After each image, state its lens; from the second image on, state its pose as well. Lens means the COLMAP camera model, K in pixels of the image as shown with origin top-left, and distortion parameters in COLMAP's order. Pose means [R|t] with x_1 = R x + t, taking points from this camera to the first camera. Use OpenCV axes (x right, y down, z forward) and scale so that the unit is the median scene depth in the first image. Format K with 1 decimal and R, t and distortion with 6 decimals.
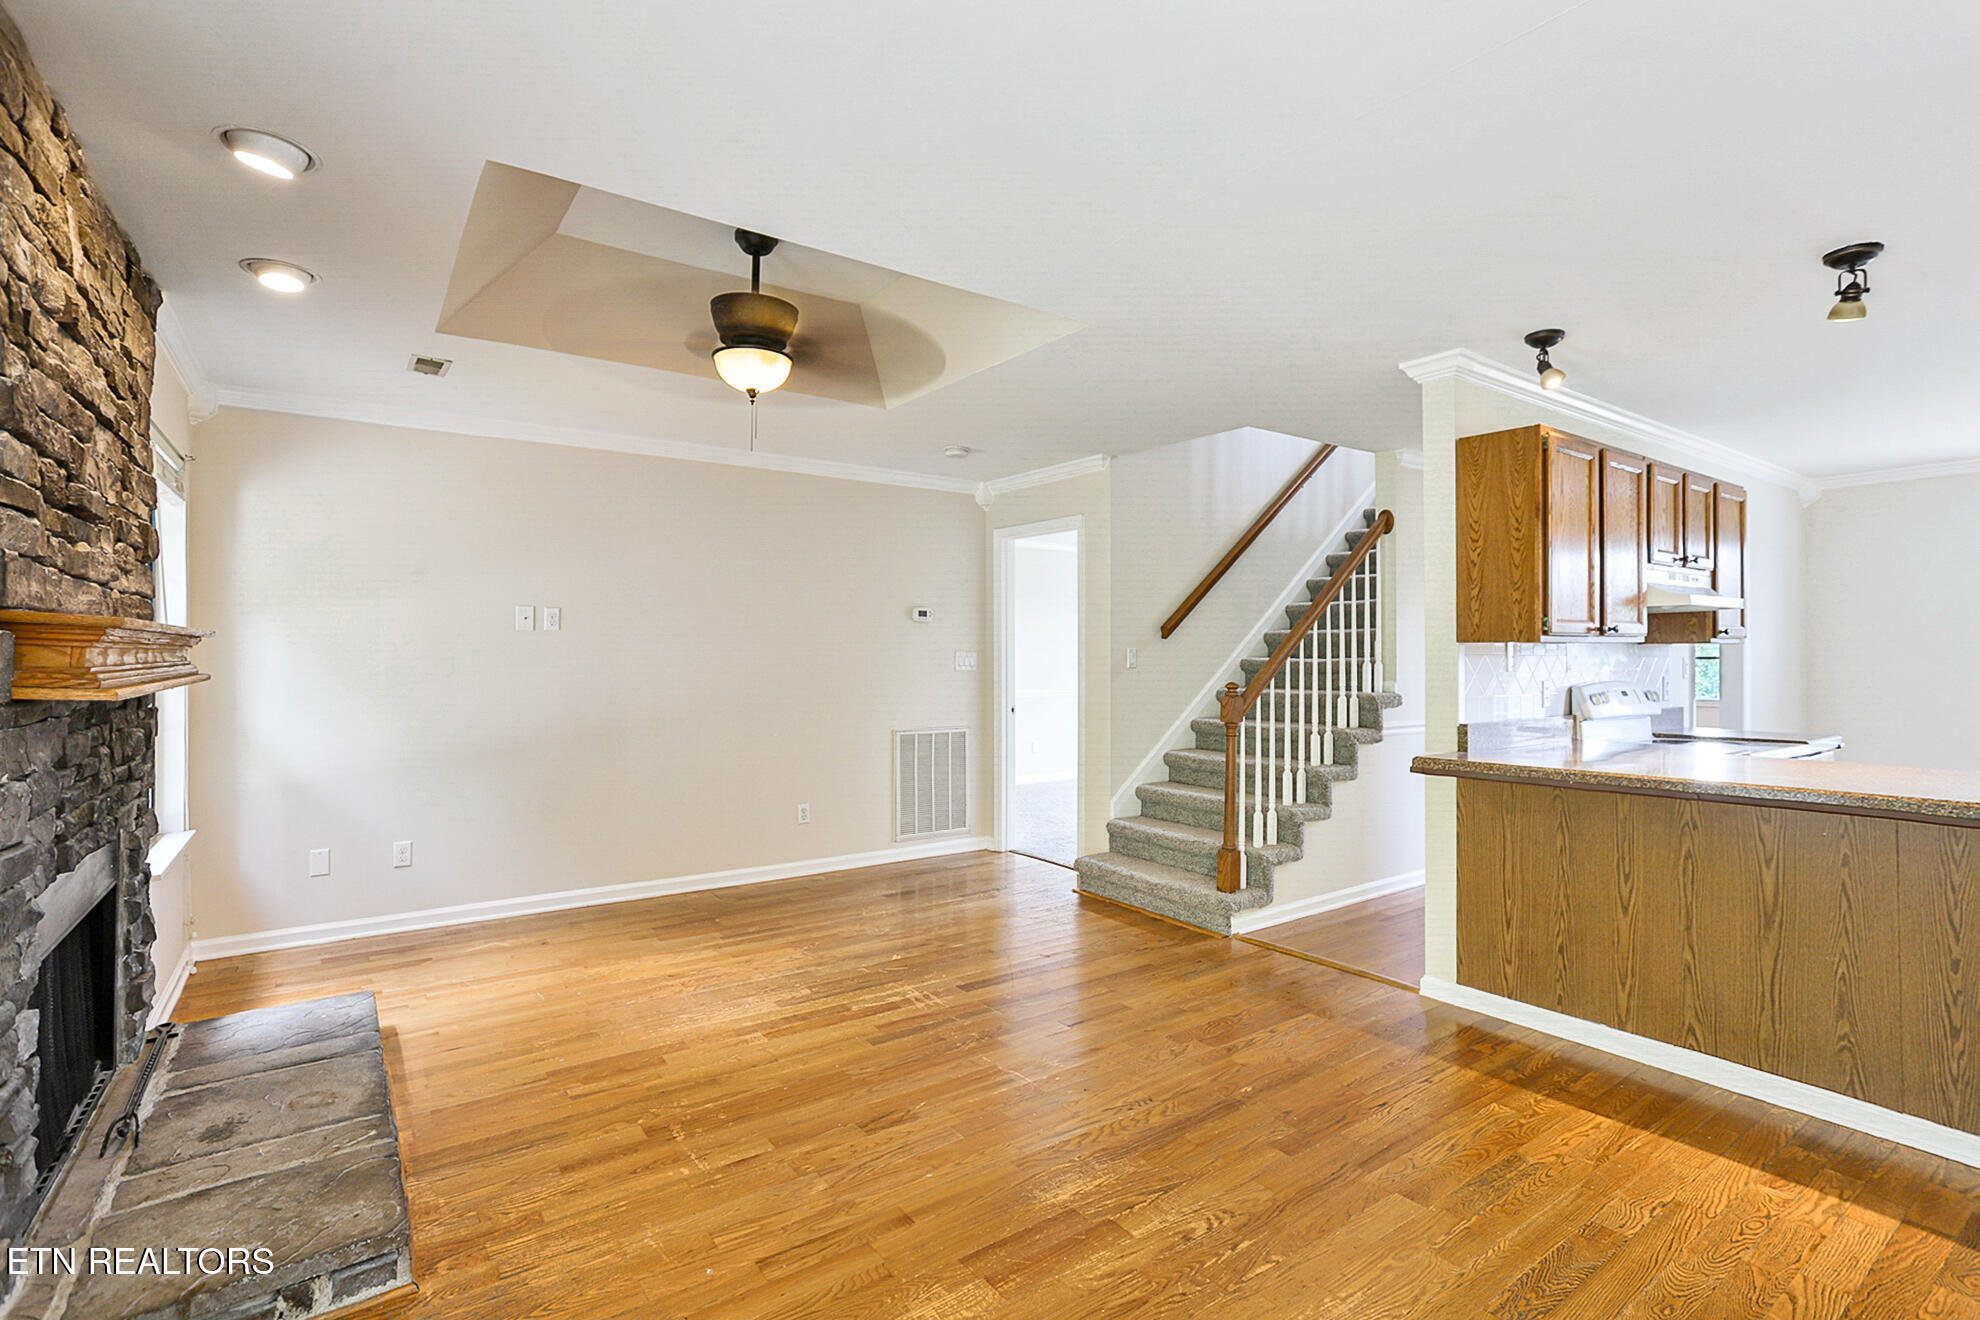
lens RADIAL K [[942.0, 0, 1004.6], [0, 942.0, 648.6], [0, 0, 1]] dist [-0.053081, 0.034234]
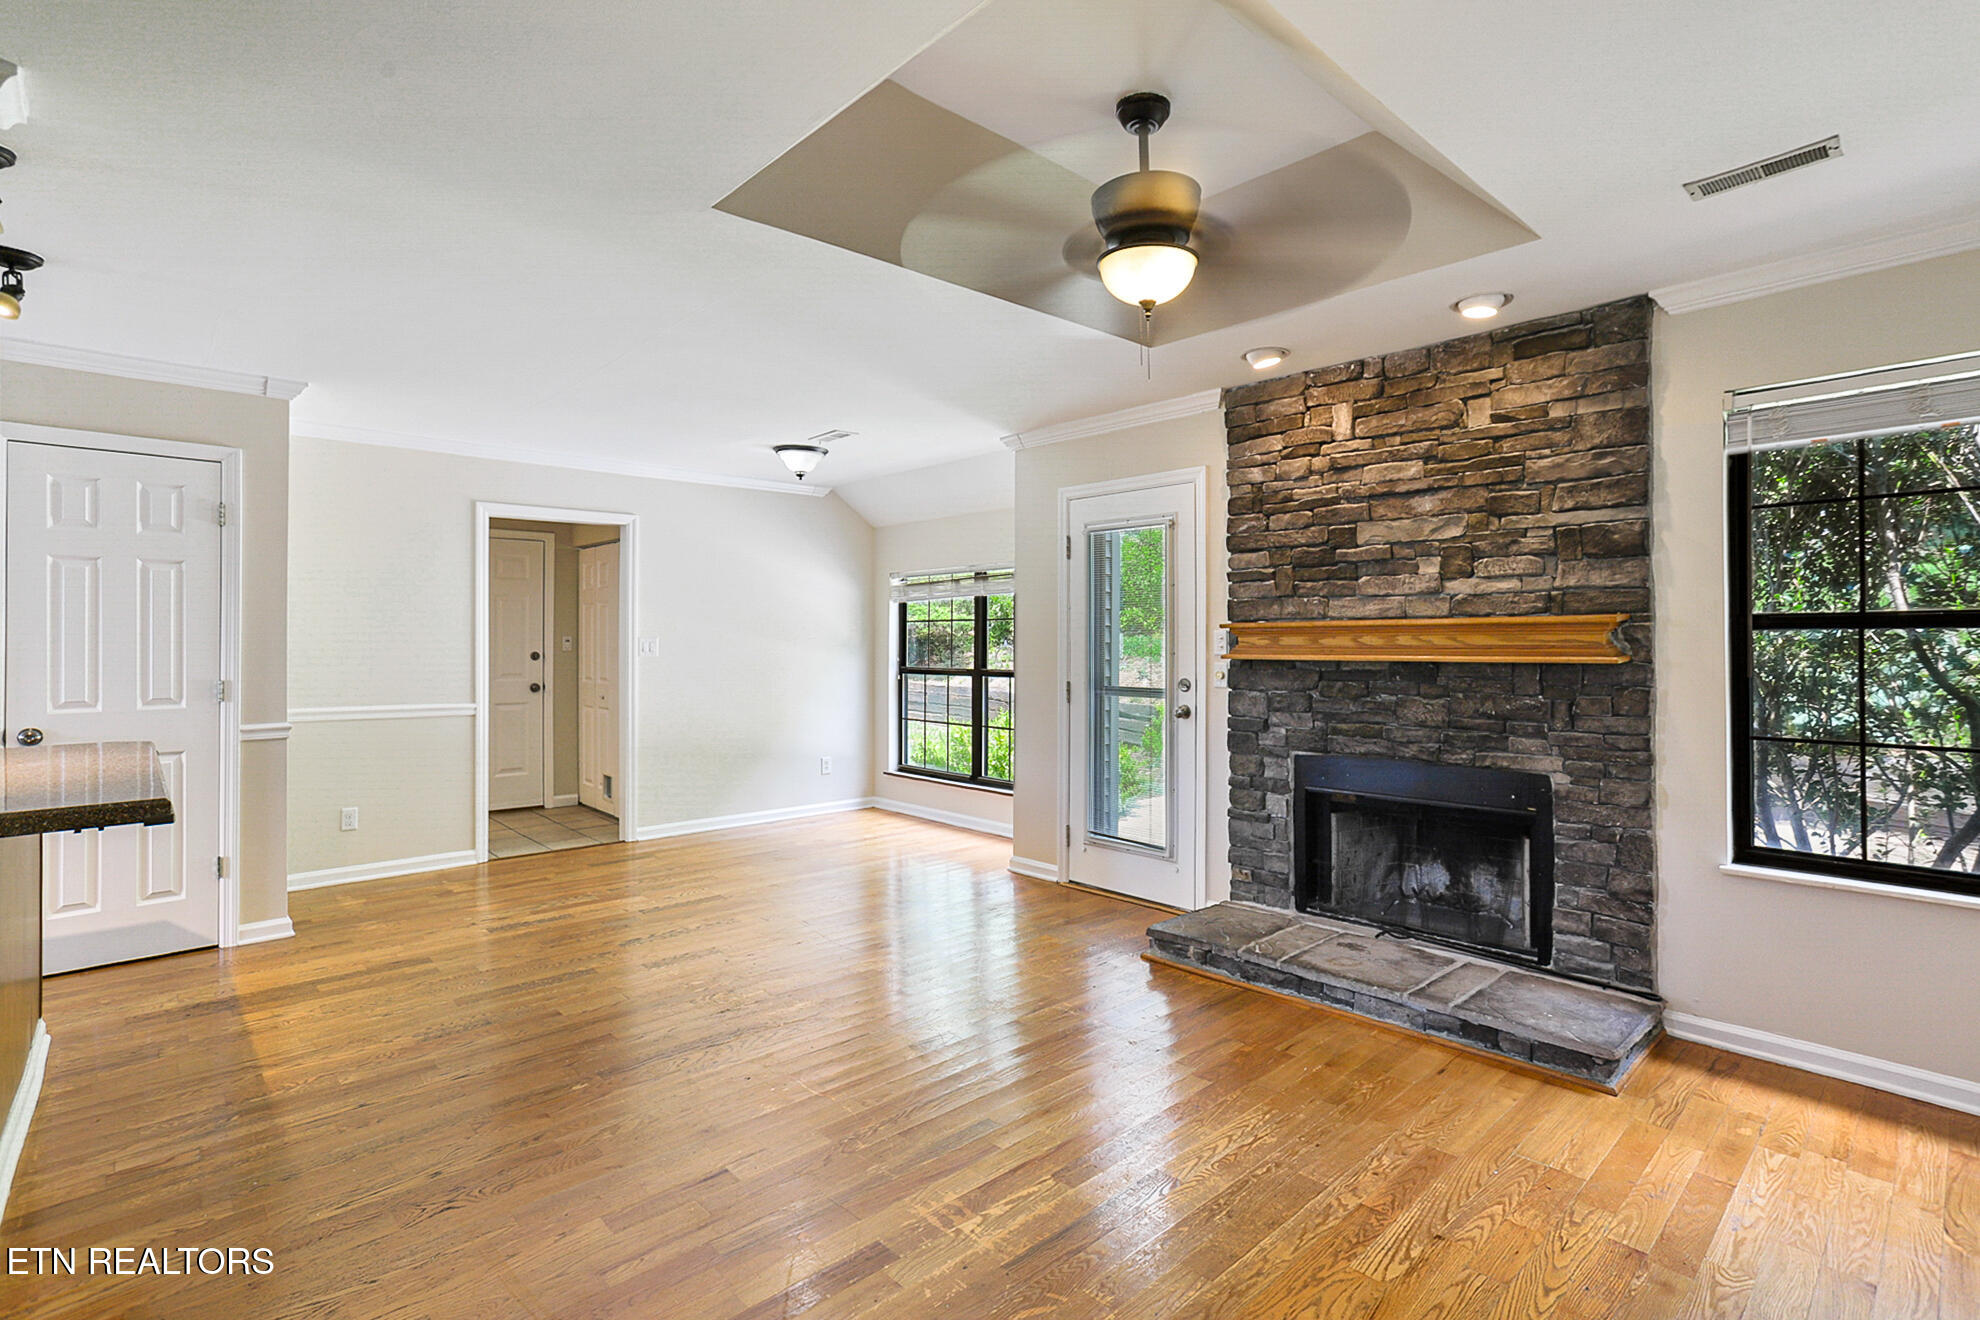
lens RADIAL K [[950.9, 0, 1010.0], [0, 950.9, 627.4], [0, 0, 1]] dist [-0.056458, 0.036400]
pose [[-0.991624, -0.000109, -0.129155, -0.048734], [0.002508, 0.999795, -0.020097, 0.010868], [0.129131, -0.020253, -0.991421, 1.634460]]
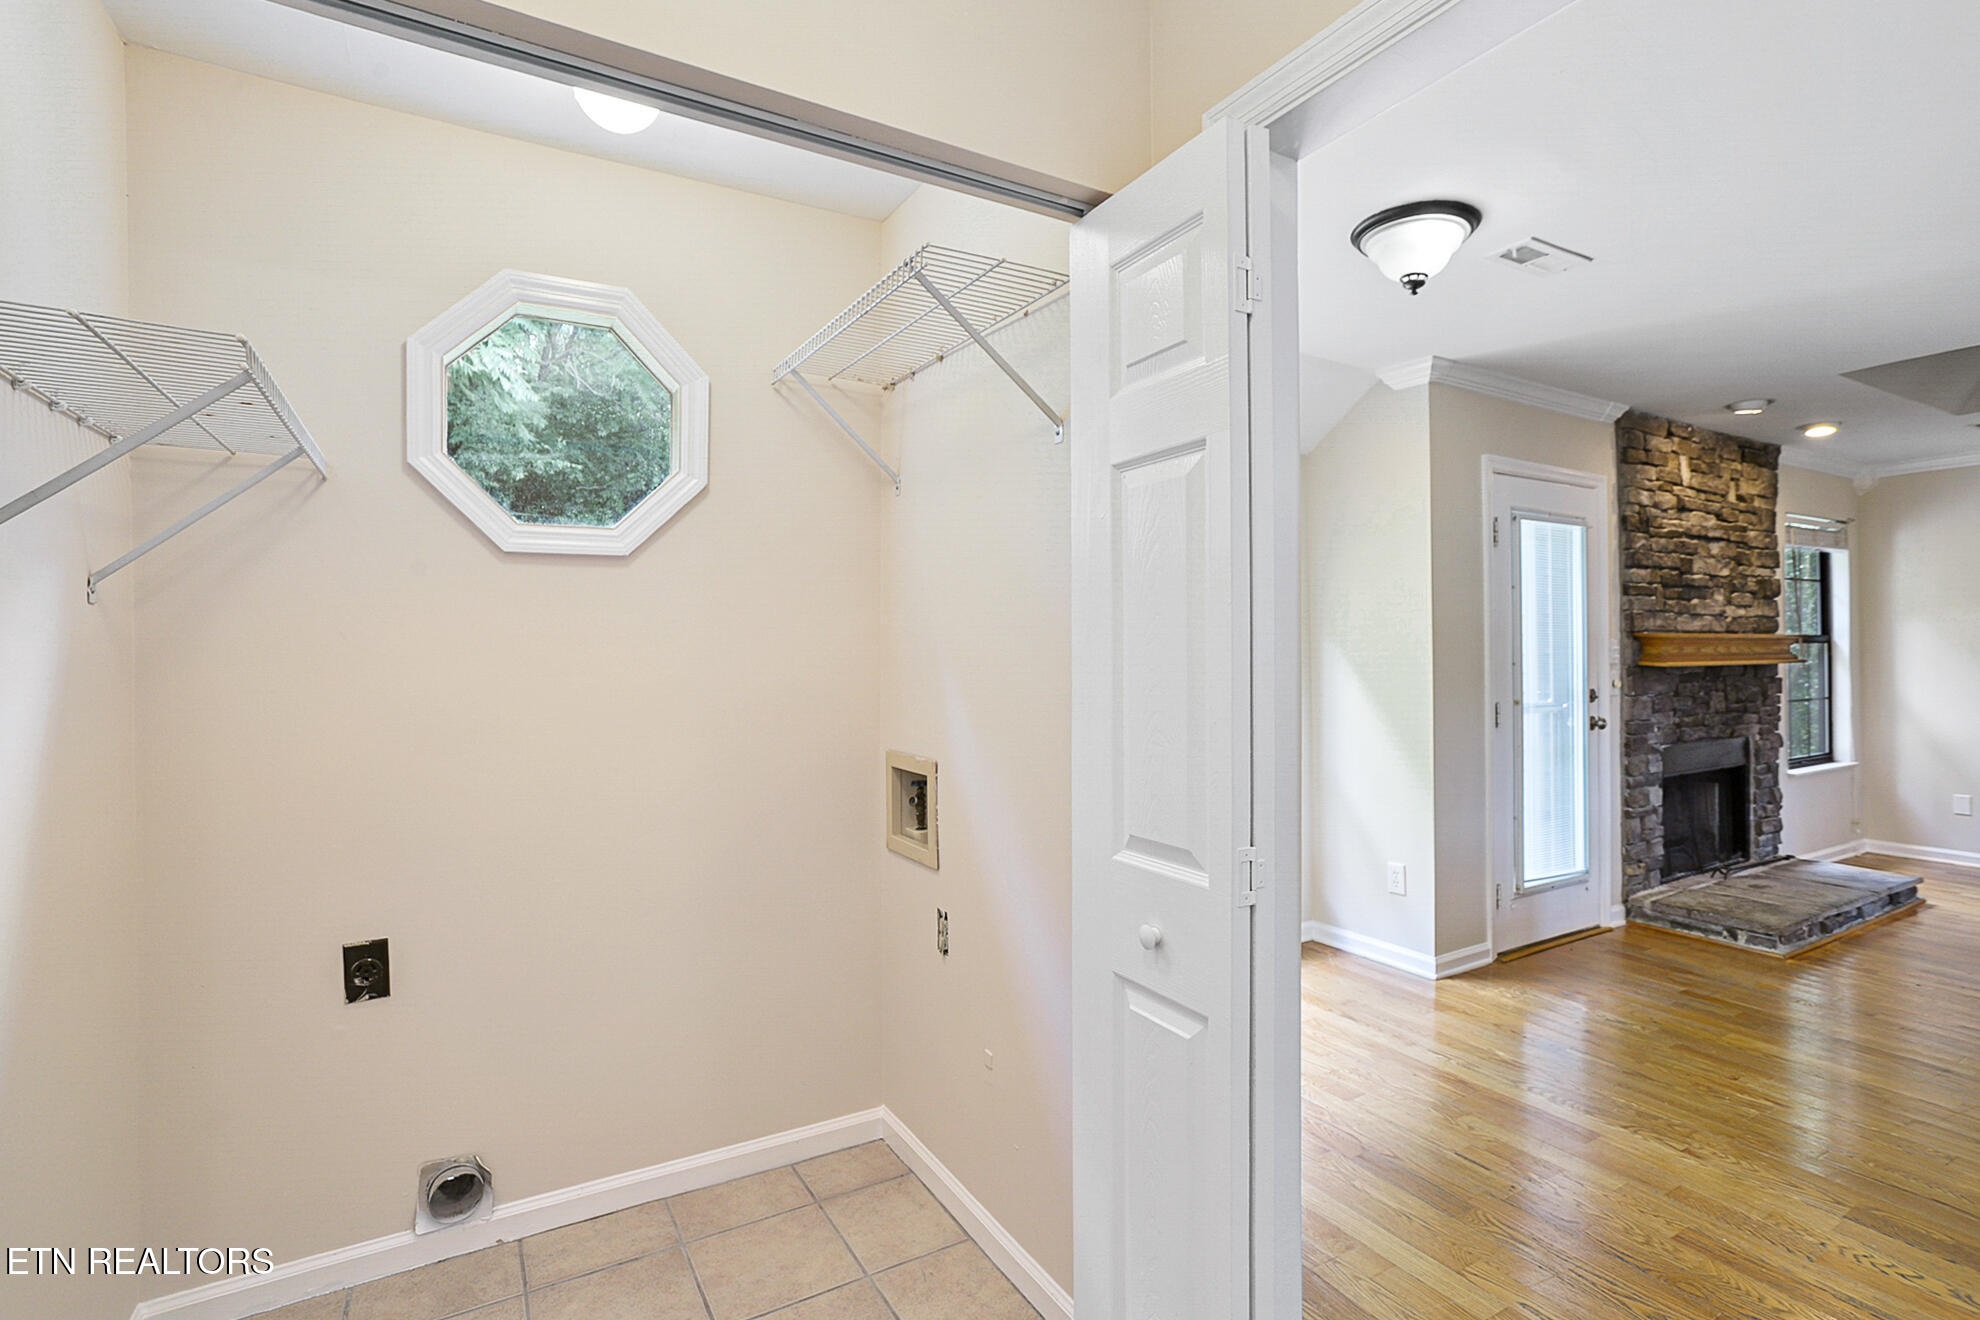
lens RADIAL K [[942.0, 0, 1004.6], [0, 942.0, 648.6], [0, 0, 1]] dist [-0.053081, 0.034234]
pose [[-0.097369, -0.004755, -0.995237, 0.849187], [0.011402, 0.999918, -0.005893, 0.000206], [0.995183, -0.011922, -0.097307, -0.276491]]
